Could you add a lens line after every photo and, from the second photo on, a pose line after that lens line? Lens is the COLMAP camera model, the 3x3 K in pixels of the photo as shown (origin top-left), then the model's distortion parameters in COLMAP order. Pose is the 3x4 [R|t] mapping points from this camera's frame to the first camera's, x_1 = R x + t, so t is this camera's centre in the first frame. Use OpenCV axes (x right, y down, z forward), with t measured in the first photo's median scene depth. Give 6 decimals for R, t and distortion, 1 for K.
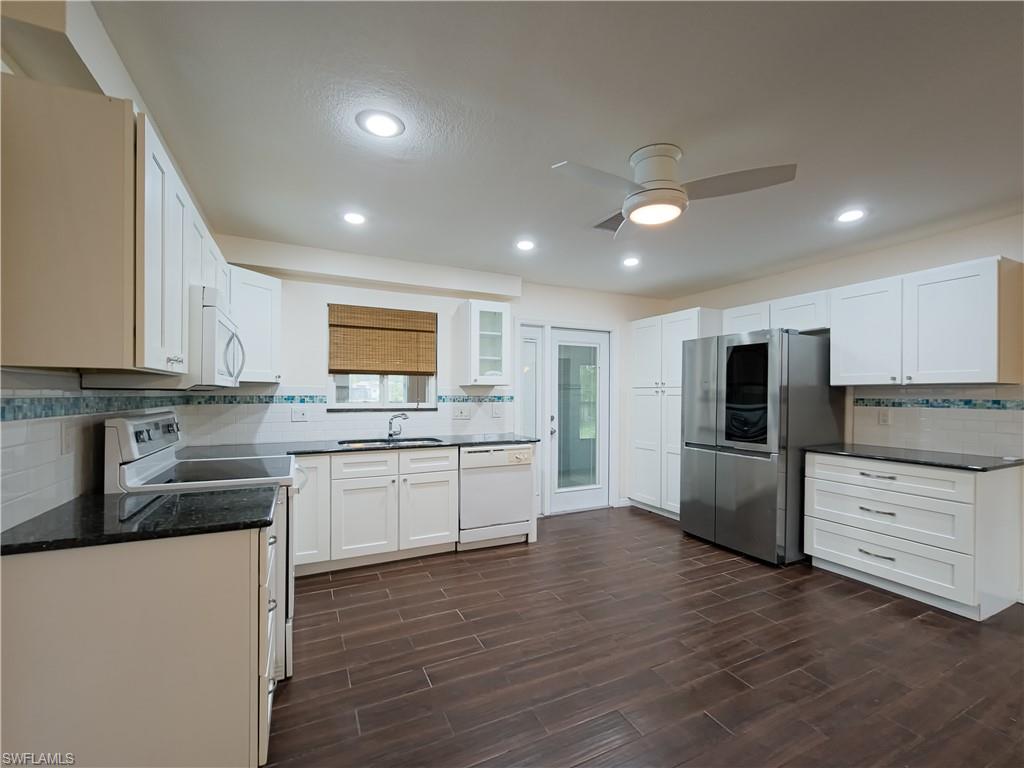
lens RADIAL K [[444.3, 0, 519.5], [0, 444.3, 394.6], [0, 0, 1]] dist [0.000441, 0.000384]
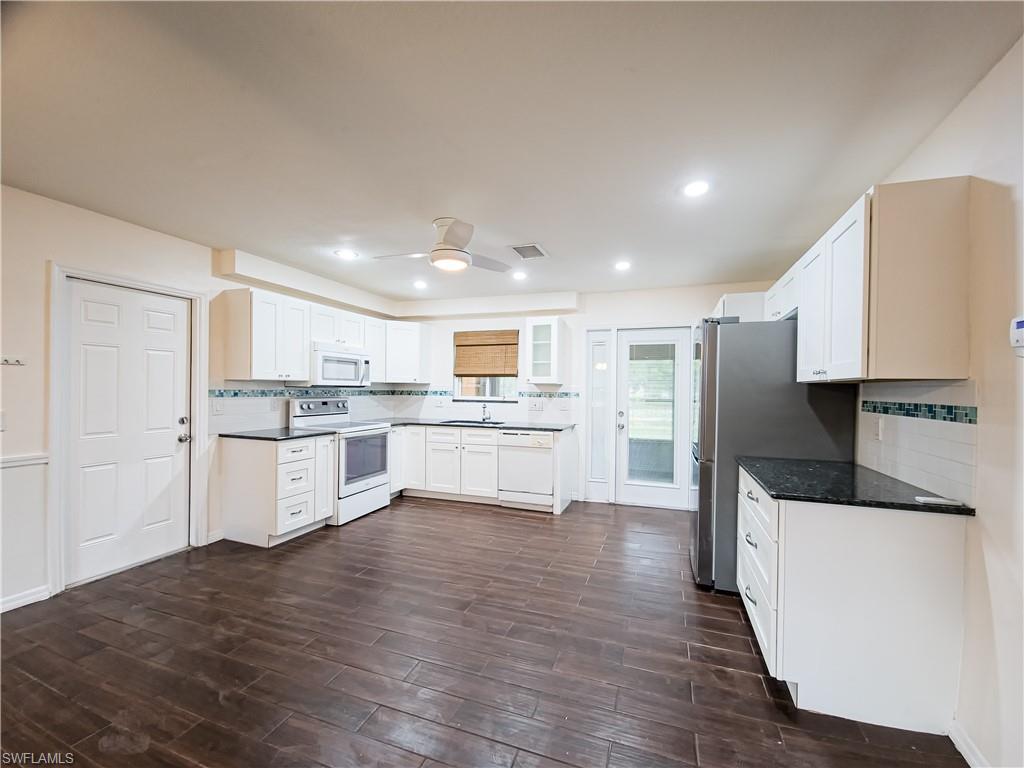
lens RADIAL K [[444.3, 0, 520.6], [0, 444.3, 386.2], [0, 0, 1]] dist [0.000441, 0.000384]
pose [[0.675094, -0.000621, -0.737732, 0.875910], [-0.008973, 0.999919, -0.009052, -0.002573], [0.737677, 0.012731, 0.675033, 0.118450]]
